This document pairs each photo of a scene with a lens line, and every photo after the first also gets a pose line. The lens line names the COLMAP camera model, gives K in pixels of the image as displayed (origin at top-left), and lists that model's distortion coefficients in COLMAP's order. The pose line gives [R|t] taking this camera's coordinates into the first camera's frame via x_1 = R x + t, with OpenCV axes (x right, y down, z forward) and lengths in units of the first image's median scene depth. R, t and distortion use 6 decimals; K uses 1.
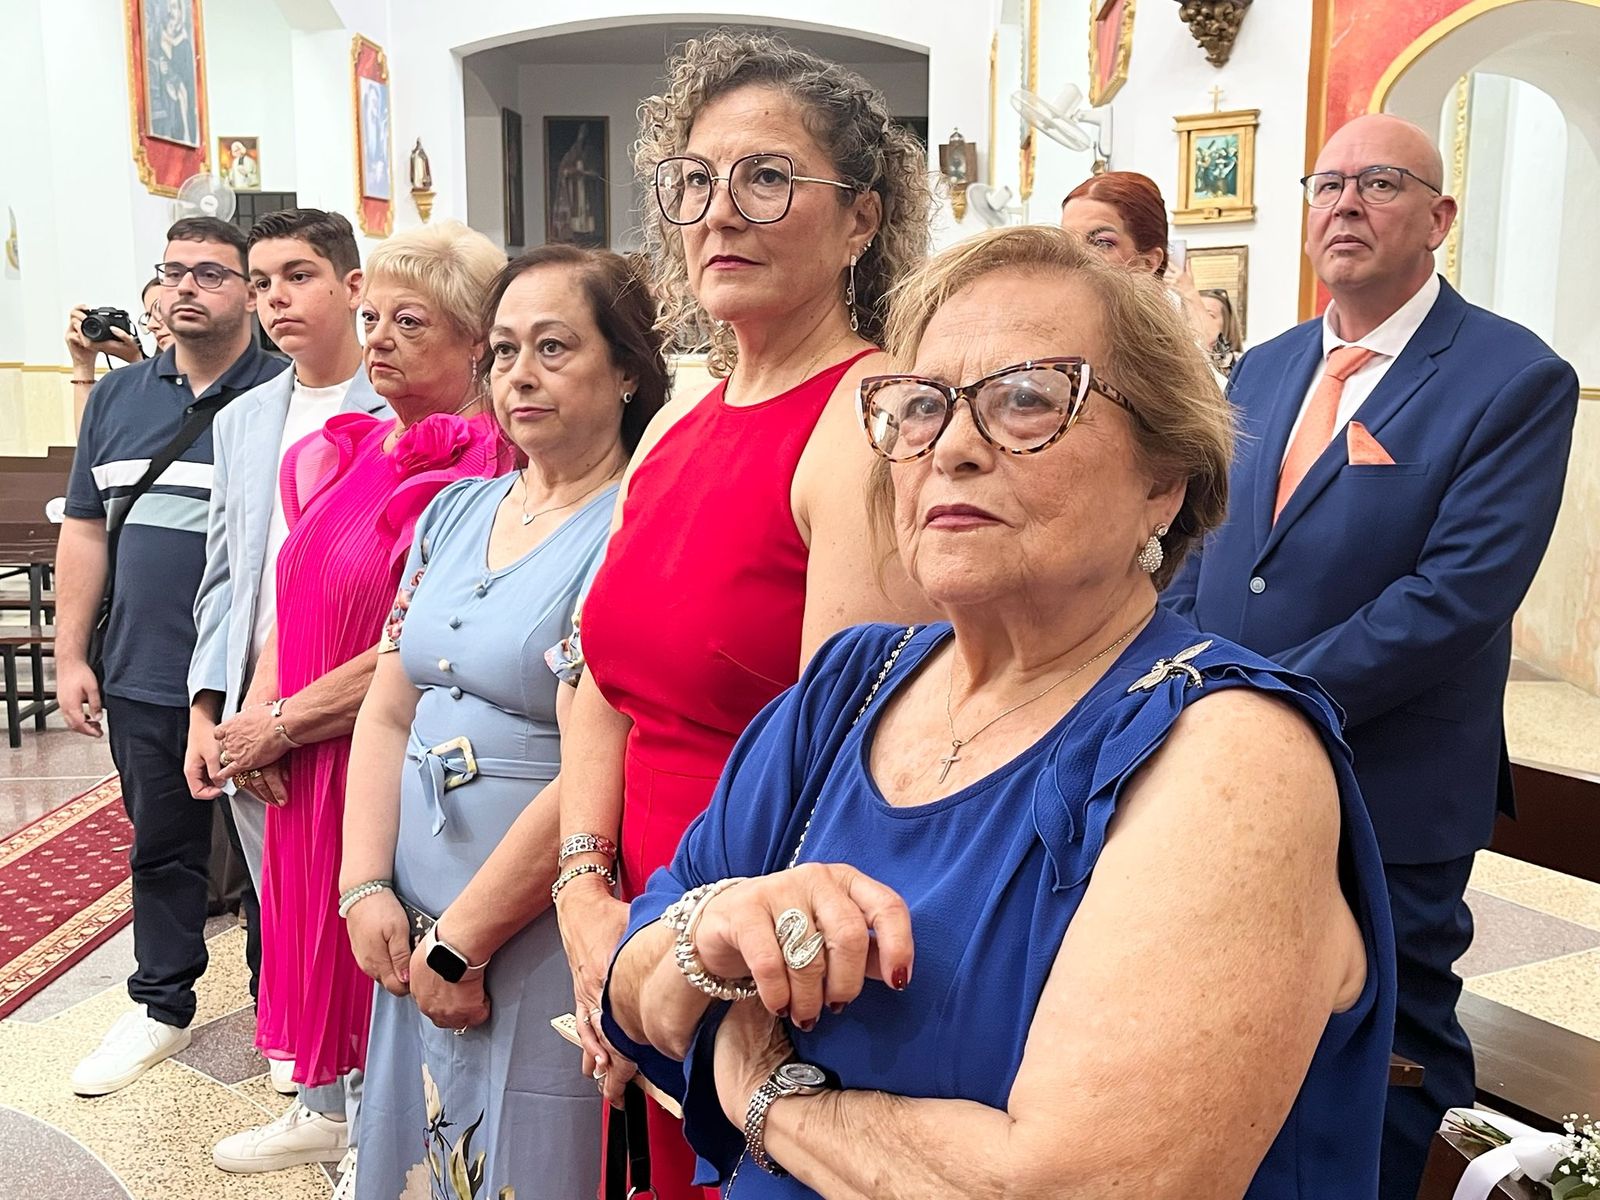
lens RADIAL K [[1779.2, 0, 771.3], [0, 1779.2, 610.8], [0, 0, 1]] dist [0.026255, 0.000000]
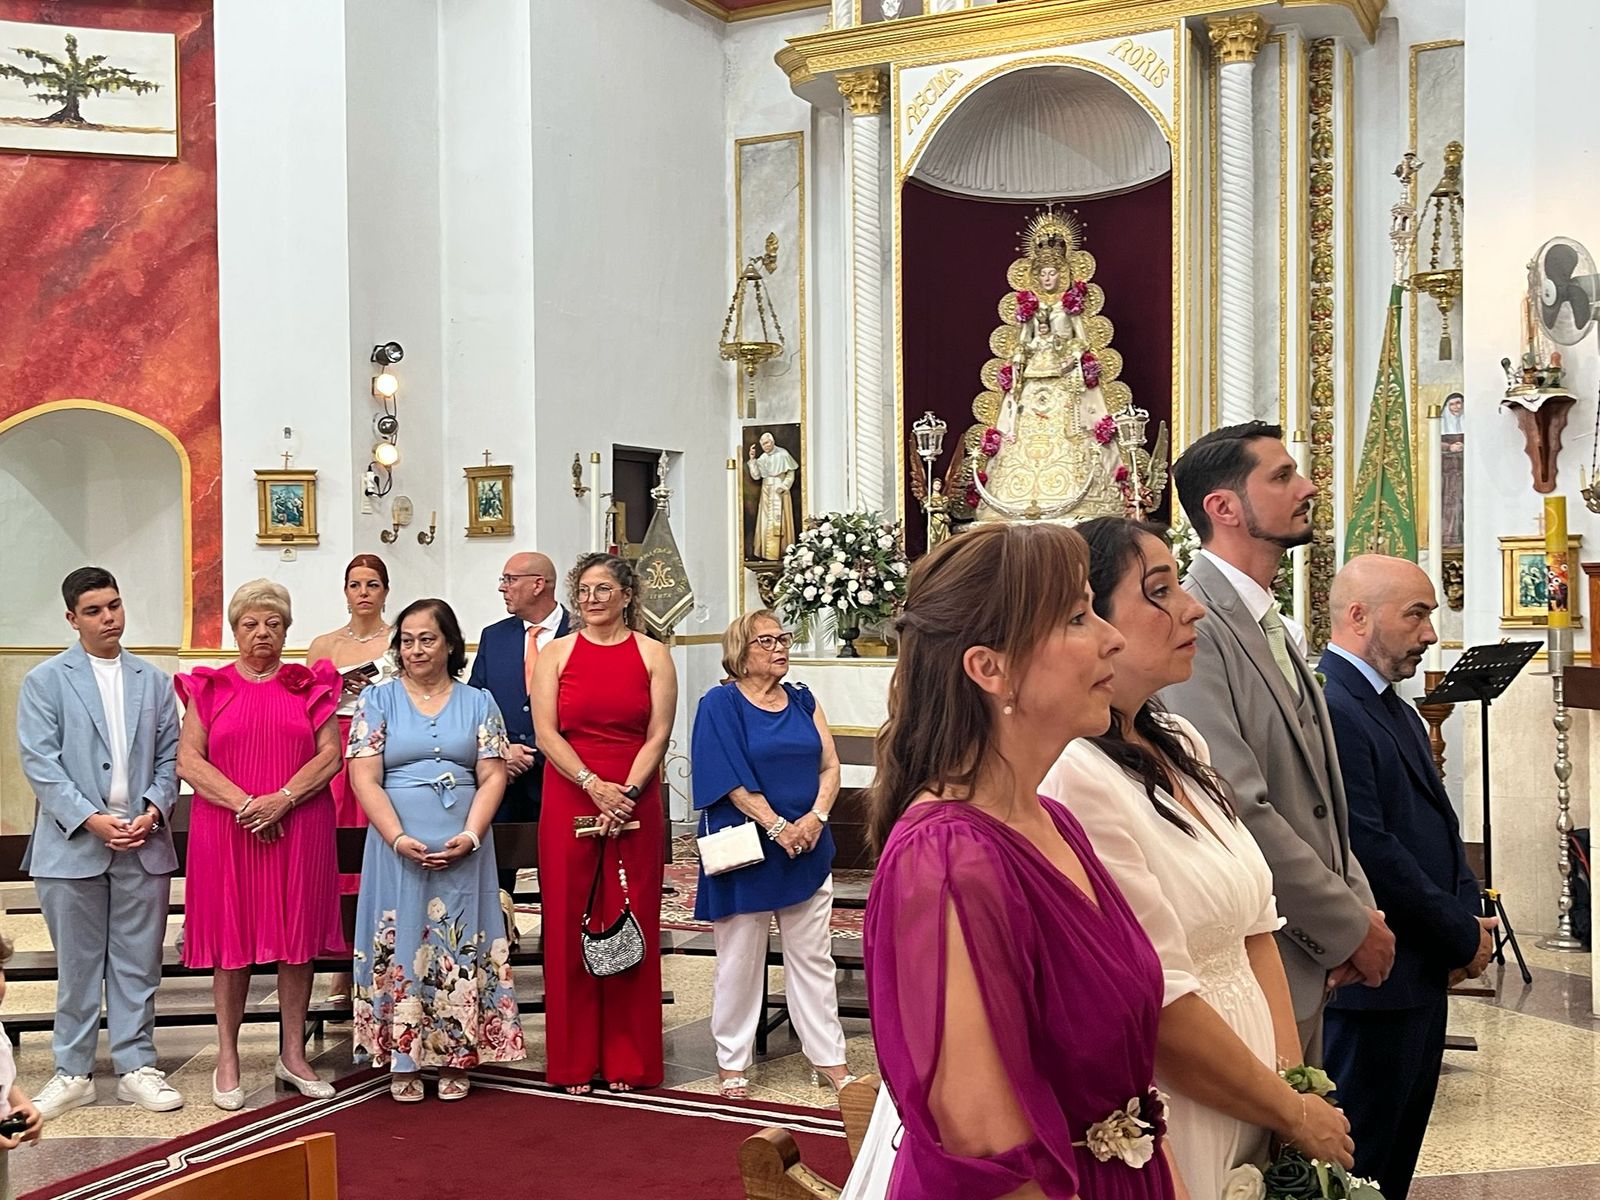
lens RADIAL K [[1788.4, 0, 791.0], [0, 1788.4, 607.8], [0, 0, 1]] dist [0.062035, 0.000000]
pose [[0.404389, -0.015218, 0.914460, -0.717803], [0.144671, 0.988338, -0.047528, 0.003485], [-0.903073, 0.151515, 0.401874, -0.176432]]
